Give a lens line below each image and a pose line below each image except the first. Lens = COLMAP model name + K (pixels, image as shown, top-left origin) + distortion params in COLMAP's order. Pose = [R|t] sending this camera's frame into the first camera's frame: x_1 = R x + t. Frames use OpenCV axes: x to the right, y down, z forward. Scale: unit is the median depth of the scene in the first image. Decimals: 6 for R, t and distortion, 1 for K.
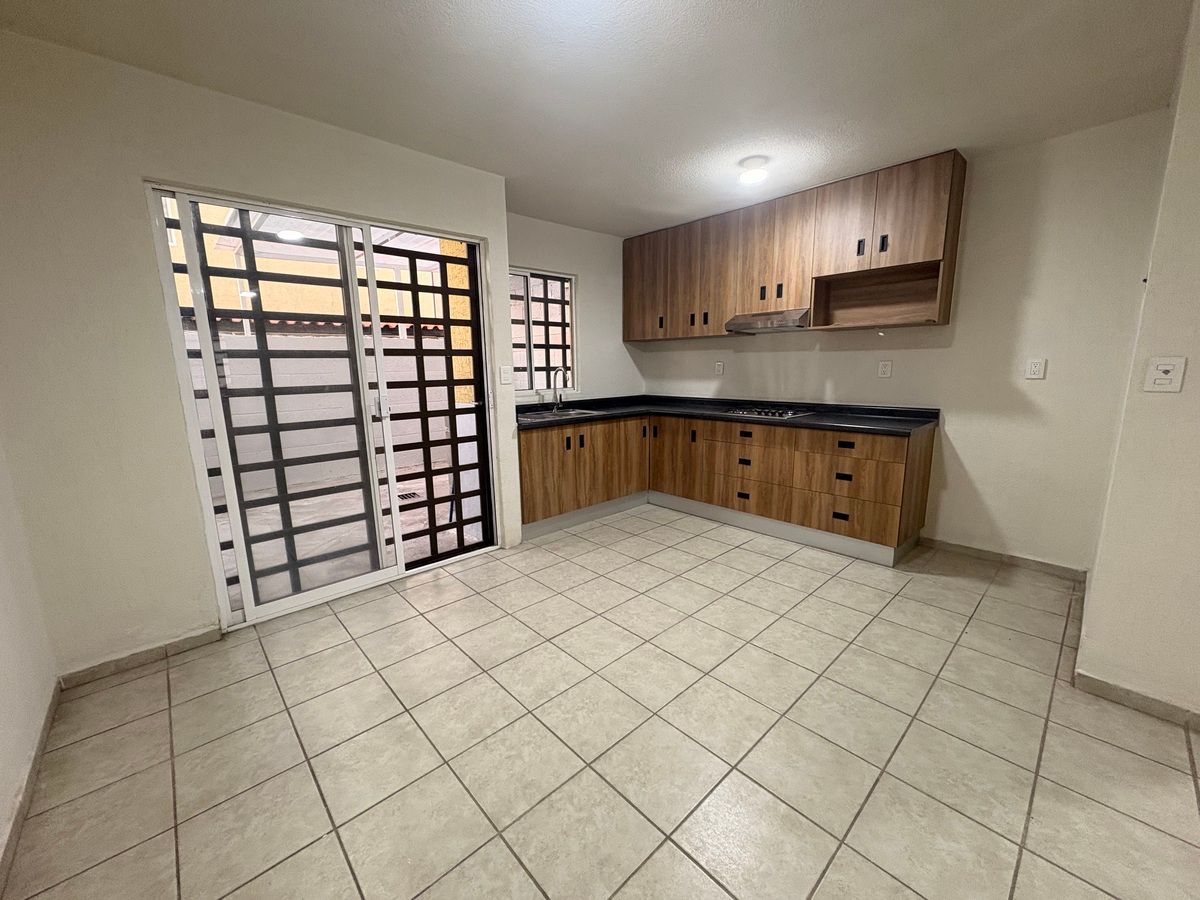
lens RADIAL K [[475.0, 0, 598.2], [0, 475.0, 449.9], [0, 0, 1]] dist [-0.001144, 0.000087]
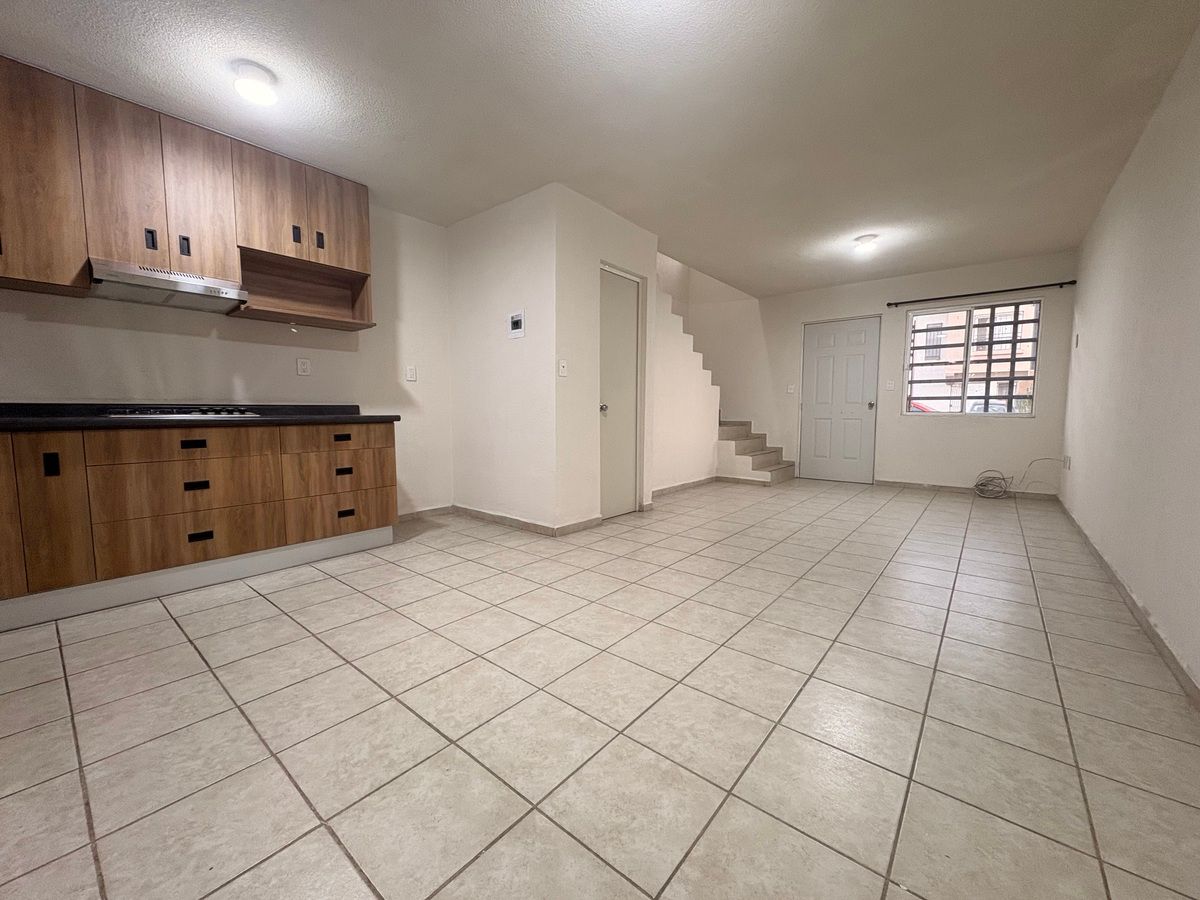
lens RADIAL K [[475.0, 0, 600.4], [0, 475.0, 449.4], [0, 0, 1]] dist [-0.001144, 0.000087]
pose [[-0.135335, -0.067418, 0.988504, -0.502971], [0.178166, 0.979764, 0.091215, 0.017772], [-0.974649, 0.188462, -0.120584, 0.605290]]
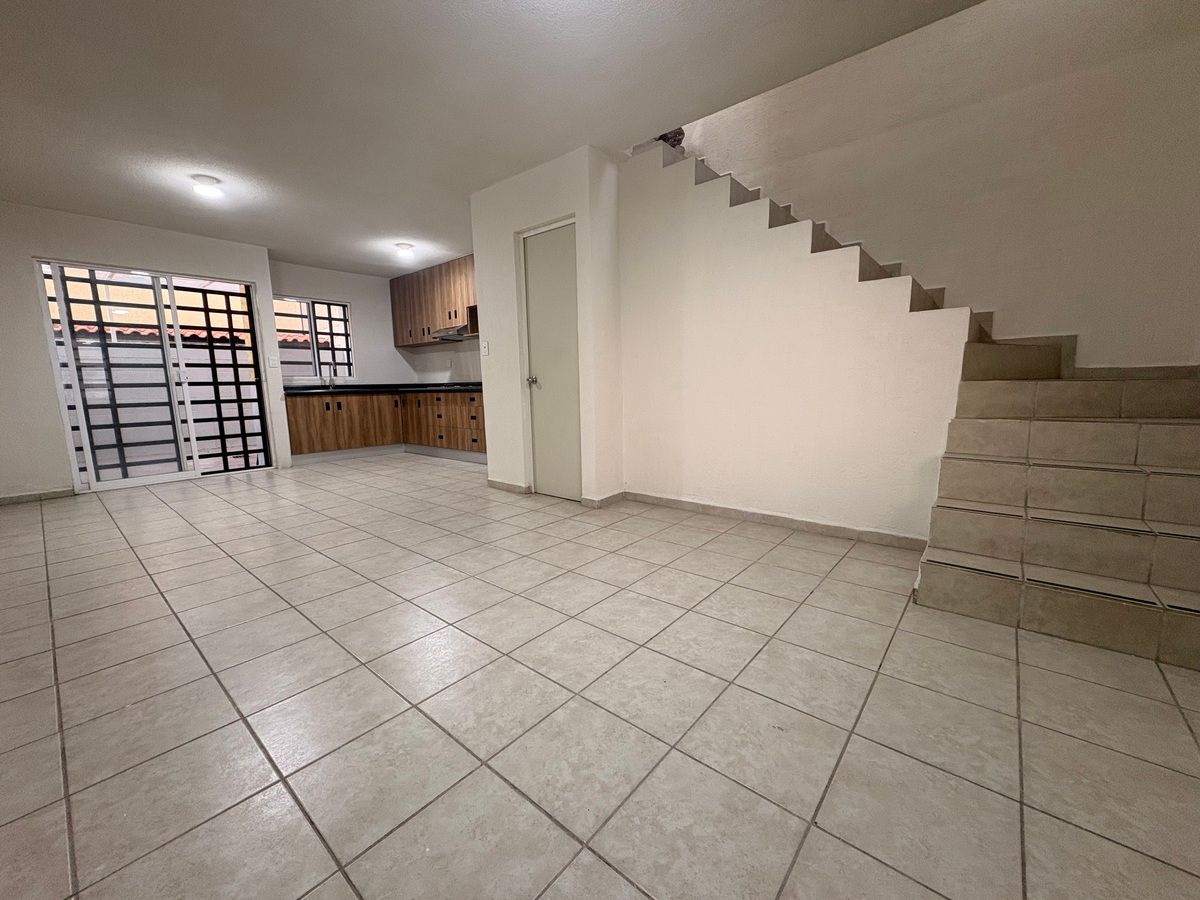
lens RADIAL K [[475.0, 0, 598.7], [0, 475.0, 449.9], [0, 0, 1]] dist [-0.001144, 0.000087]
pose [[0.992054, -0.022006, 0.123877, 0.765325], [0.027063, 0.998861, -0.039288, 0.261789], [-0.122871, 0.042329, 0.991520, -0.828856]]
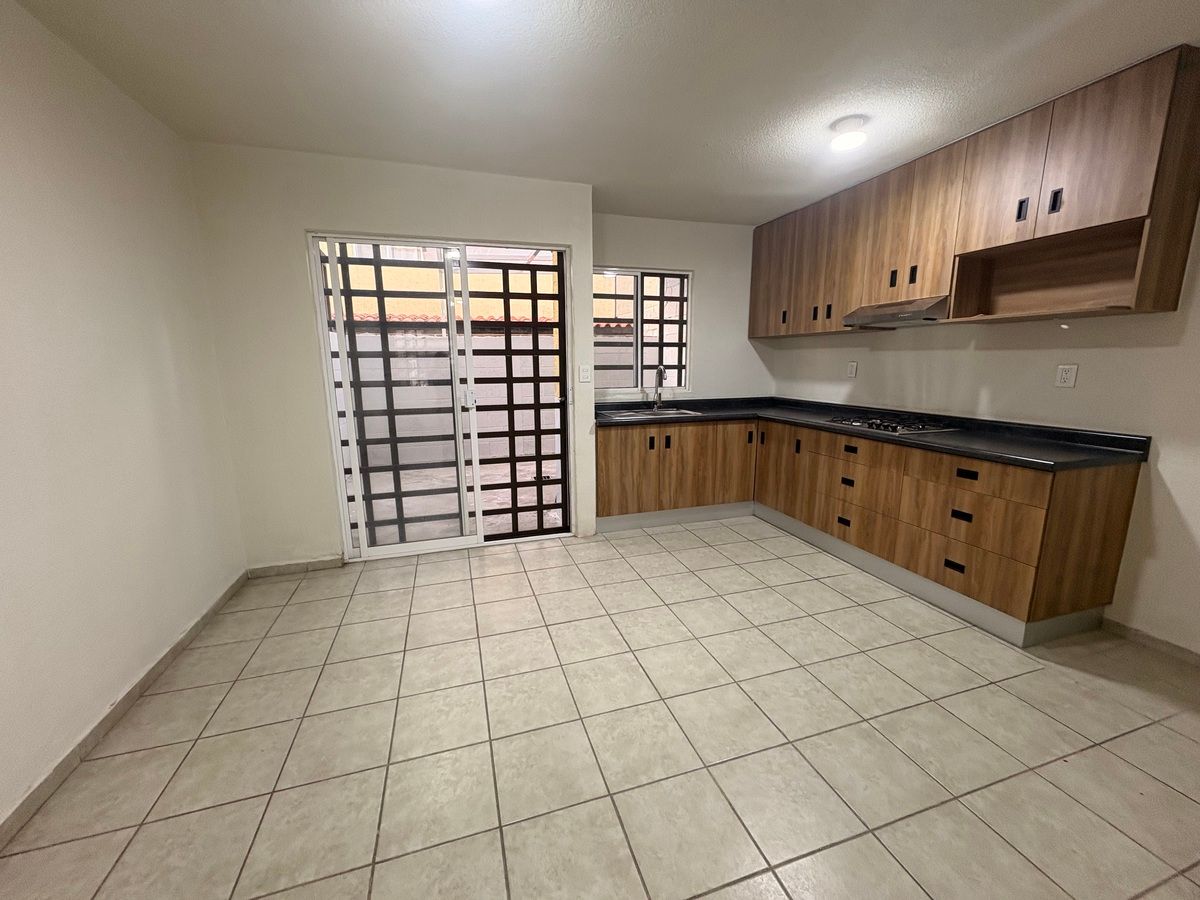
lens RADIAL K [[475.0, 0, 597.7], [0, 475.0, 449.2], [0, 0, 1]] dist [-0.001144, 0.000087]
pose [[0.903861, 0.086772, -0.418934, 0.300120], [-0.082322, 0.996192, 0.028724, -0.023971], [0.419831, 0.008525, 0.907562, 0.058990]]
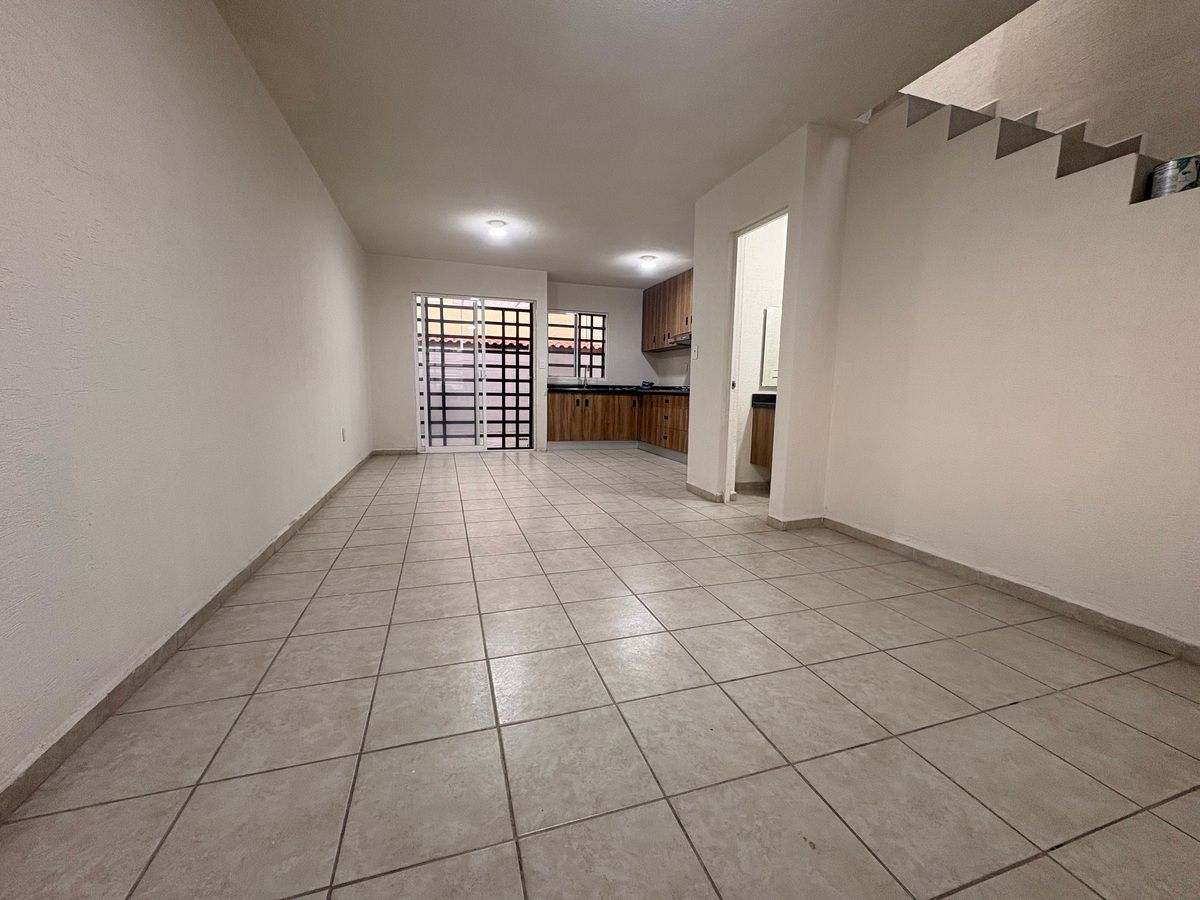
lens RADIAL K [[475.0, 0, 597.8], [0, 475.0, 449.2], [0, 0, 1]] dist [-0.001144, 0.000087]
pose [[0.908140, 0.084863, -0.409976, 0.941394], [-0.106760, 0.993809, -0.030769, 0.258175], [0.404826, 0.071712, 0.911577, -0.789558]]
